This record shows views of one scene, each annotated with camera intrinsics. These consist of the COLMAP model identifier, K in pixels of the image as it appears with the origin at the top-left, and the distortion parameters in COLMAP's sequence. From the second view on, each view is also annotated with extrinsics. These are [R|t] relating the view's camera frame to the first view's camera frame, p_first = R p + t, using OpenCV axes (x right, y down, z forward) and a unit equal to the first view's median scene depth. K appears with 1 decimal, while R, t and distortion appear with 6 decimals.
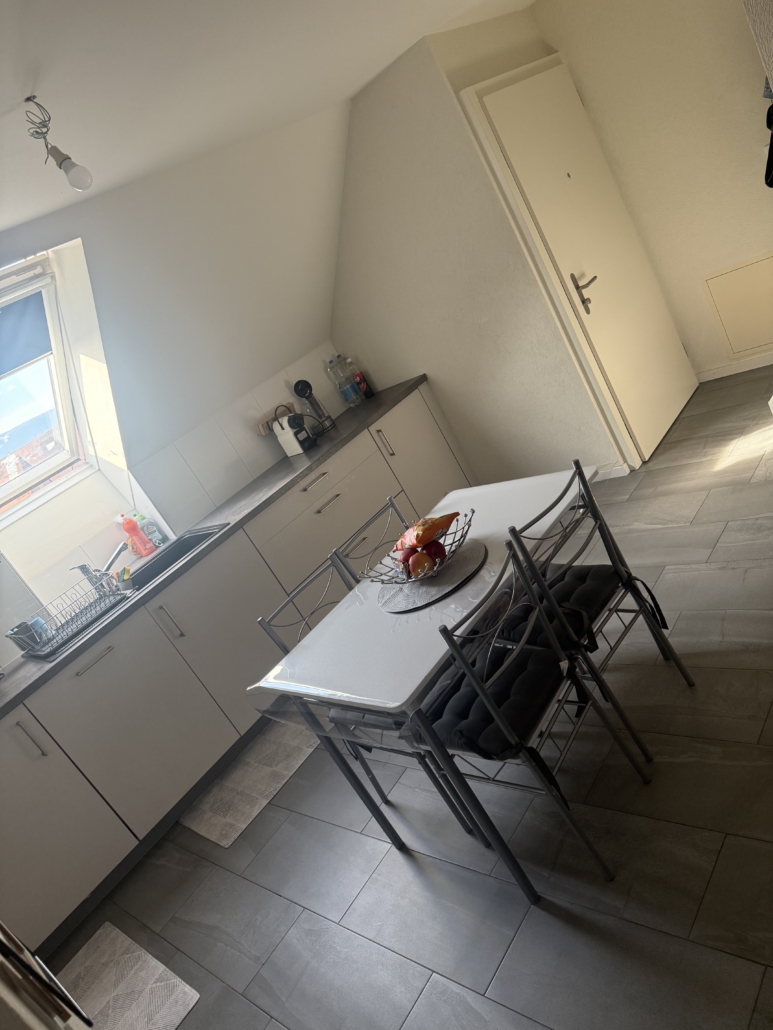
lens RADIAL K [[716.5, 0, 386.5], [0, 716.5, 515.0], [0, 0, 1]] dist [0.077694, -0.121321]
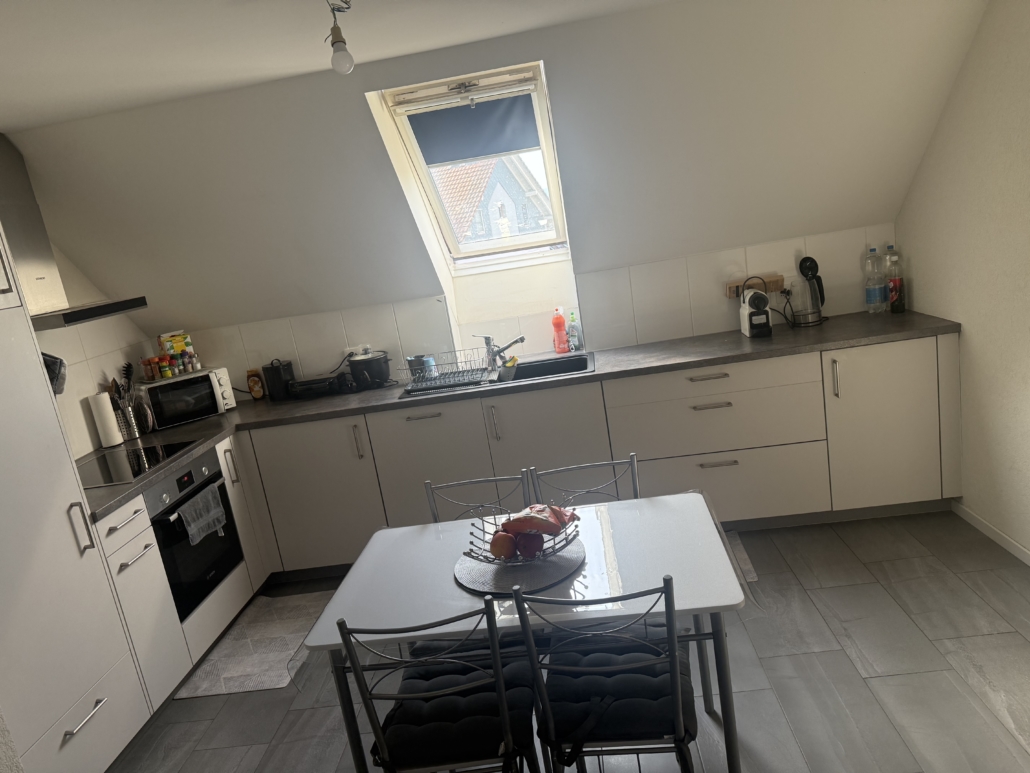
lens RADIAL K [[716.5, 0, 513.0], [0, 716.5, 392.1], [0, 0, 1]] dist [0.077694, -0.121321]
pose [[0.597188, 0.540041, -0.593062, 0.283090], [-0.401374, 0.841355, 0.361969, -0.248066], [0.694453, 0.021876, 0.719205, 0.191656]]
